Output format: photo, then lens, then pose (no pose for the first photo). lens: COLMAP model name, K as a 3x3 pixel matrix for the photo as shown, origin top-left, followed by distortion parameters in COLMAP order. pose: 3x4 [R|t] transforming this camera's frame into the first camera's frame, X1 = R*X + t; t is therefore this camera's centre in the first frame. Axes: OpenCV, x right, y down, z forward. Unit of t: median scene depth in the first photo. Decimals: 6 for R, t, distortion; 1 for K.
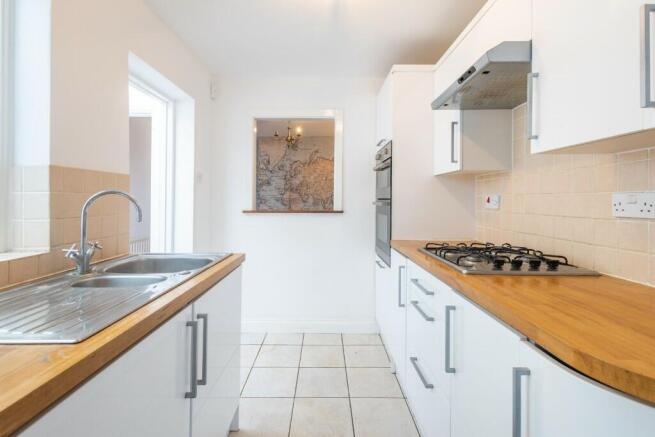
lens RADIAL K [[306.9, 0, 325.0], [0, 306.9, 197.7], [0, 0, 1]] dist [0.001259, -0.002215]
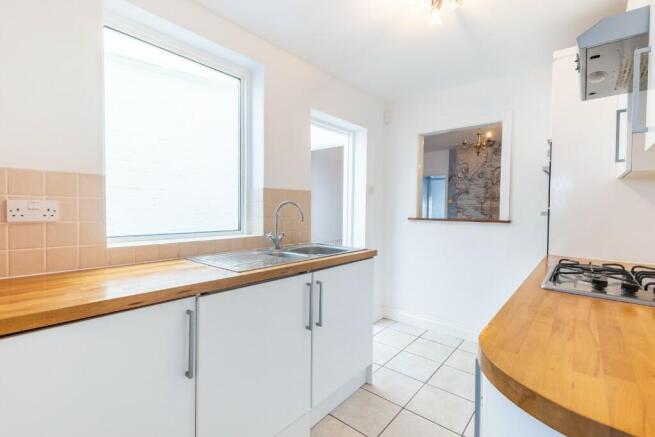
lens RADIAL K [[306.9, 0, 334.3], [0, 306.9, 215.5], [0, 0, 1]] dist [0.001259, -0.002215]
pose [[0.762477, 0.021336, -0.646664, 0.301594], [-0.002764, 0.999554, 0.029721, 0.000626], [0.647010, -0.020874, 0.762196, -0.057875]]
